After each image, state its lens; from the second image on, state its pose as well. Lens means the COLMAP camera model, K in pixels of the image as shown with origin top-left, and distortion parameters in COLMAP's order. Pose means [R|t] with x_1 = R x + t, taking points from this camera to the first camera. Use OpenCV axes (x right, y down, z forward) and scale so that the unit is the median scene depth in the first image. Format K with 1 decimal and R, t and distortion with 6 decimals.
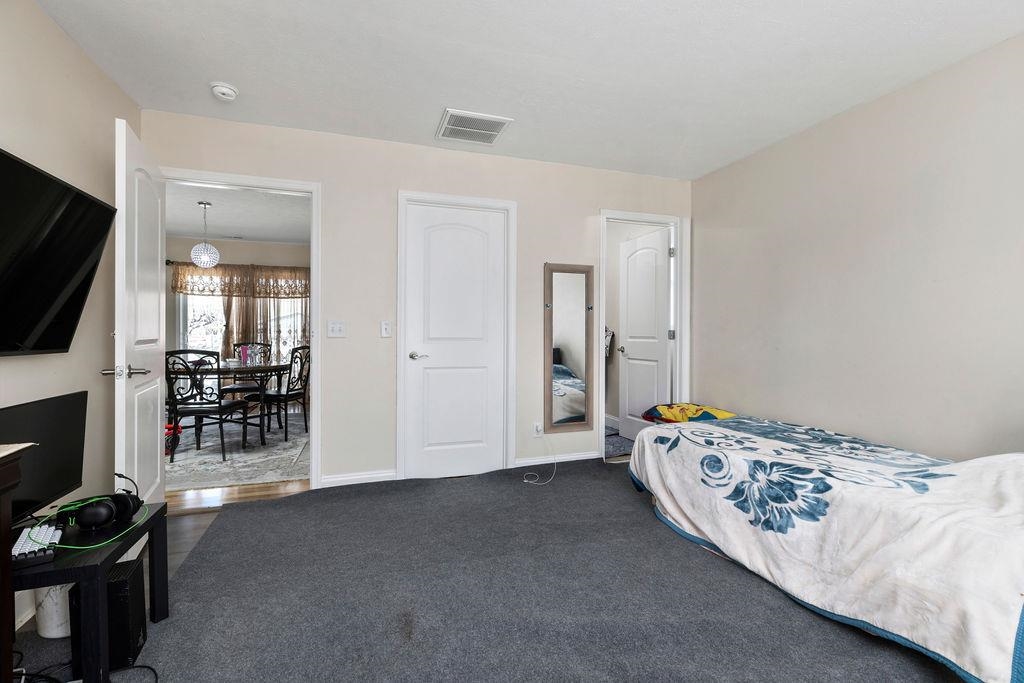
lens RADIAL K [[464.4, 0, 514.6], [0, 464.4, 335.0], [0, 0, 1]] dist [0.002557, 0.000398]
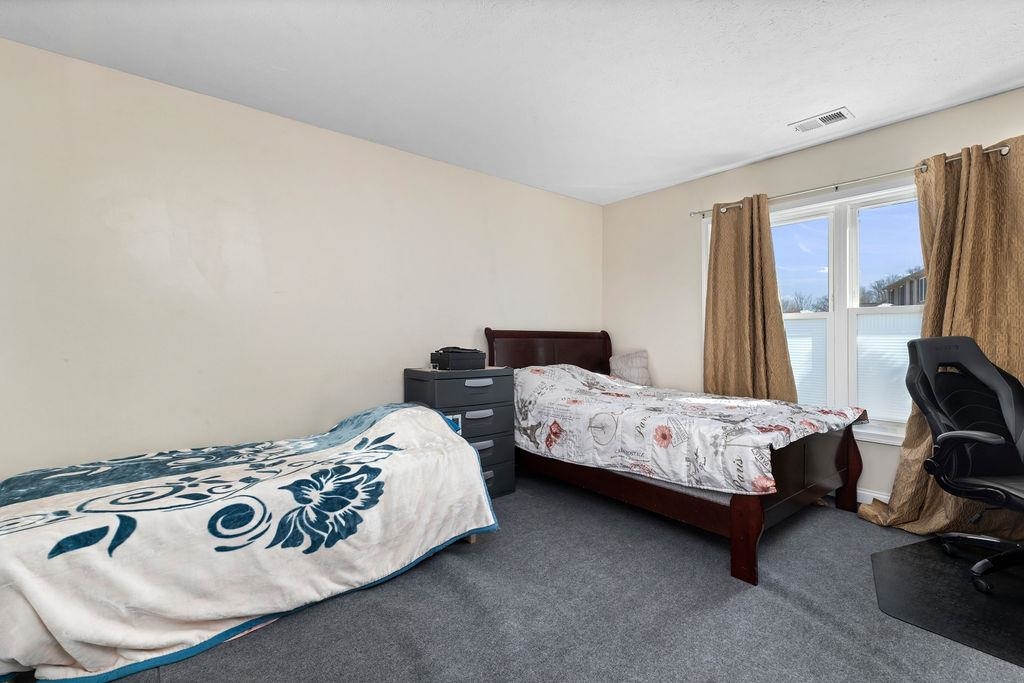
lens RADIAL K [[464.4, 0, 514.6], [0, 464.4, 335.0], [0, 0, 1]] dist [0.002557, 0.000398]
pose [[-0.334673, -0.007171, 0.942307, -0.447920], [0.004249, 0.999949, 0.009119, -0.013620], [-0.942325, 0.007056, -0.334625, 0.916171]]
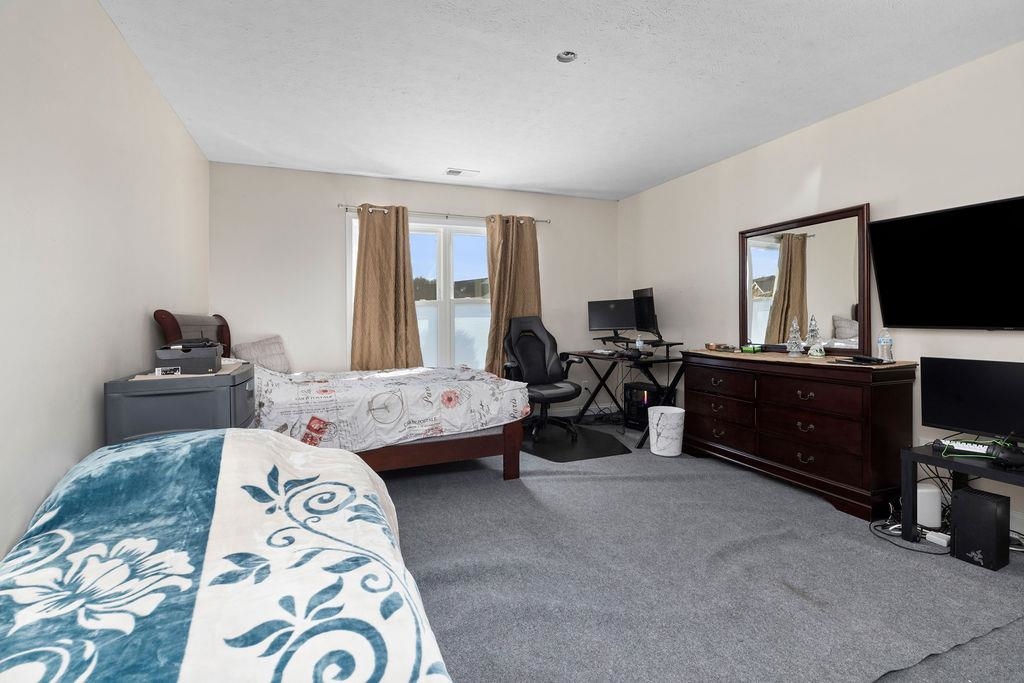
lens RADIAL K [[471.5, 0, 512.7], [0, 471.5, 314.1], [0, 0, 1]] dist [0.000469, 0.000076]
pose [[-0.998225, 0.004156, -0.059414, 0.375568], [0.004013, 0.999989, 0.002523, -0.014212], [0.059424, 0.002280, -0.998230, 1.618473]]
